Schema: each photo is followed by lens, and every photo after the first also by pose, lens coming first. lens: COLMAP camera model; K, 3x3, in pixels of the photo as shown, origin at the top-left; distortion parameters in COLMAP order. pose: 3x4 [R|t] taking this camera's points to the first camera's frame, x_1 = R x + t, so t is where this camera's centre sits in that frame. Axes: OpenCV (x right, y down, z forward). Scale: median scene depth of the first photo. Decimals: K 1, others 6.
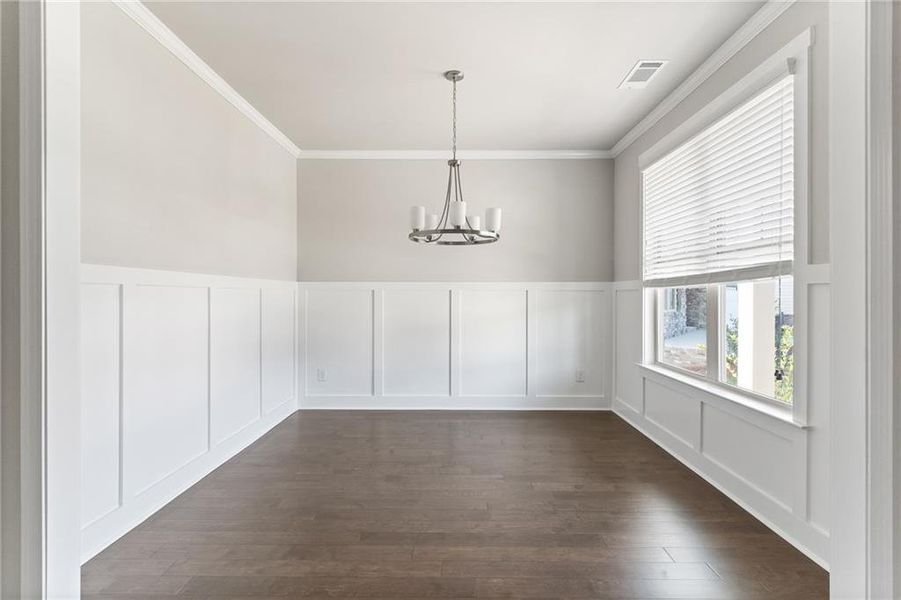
lens RADIAL K [[463.7, 0, 449.3], [0, 463.7, 290.4], [0, 0, 1]] dist [-0.000438, 0.000109]
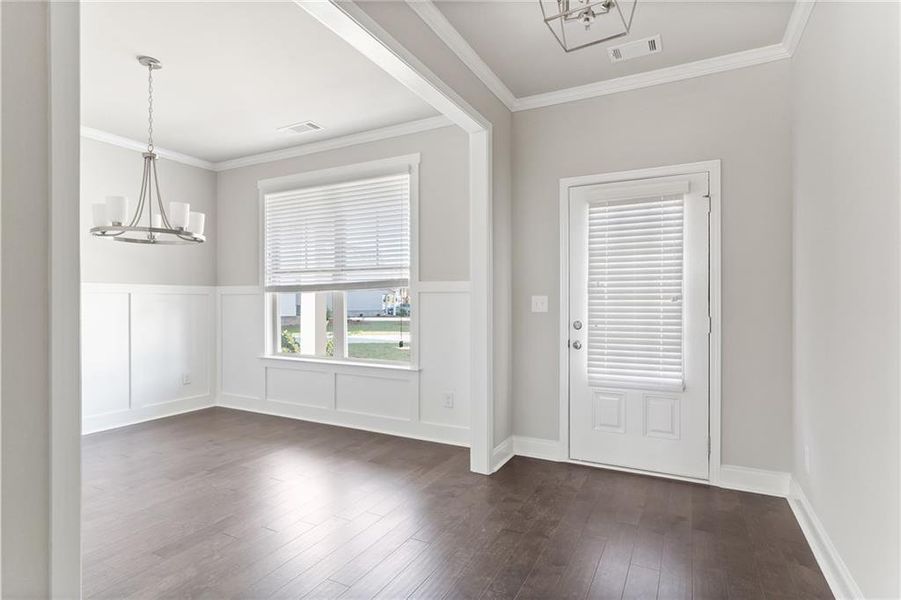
lens RADIAL K [[468.2, 0, 446.9], [0, 468.2, 298.6], [0, 0, 1]] dist [-0.000190, -0.000103]
pose [[0.453927, 0.002810, 0.891034, -0.549913], [-0.007677, 0.999970, 0.000757, 0.006358], [-0.891006, -0.007184, 0.453935, 0.037926]]
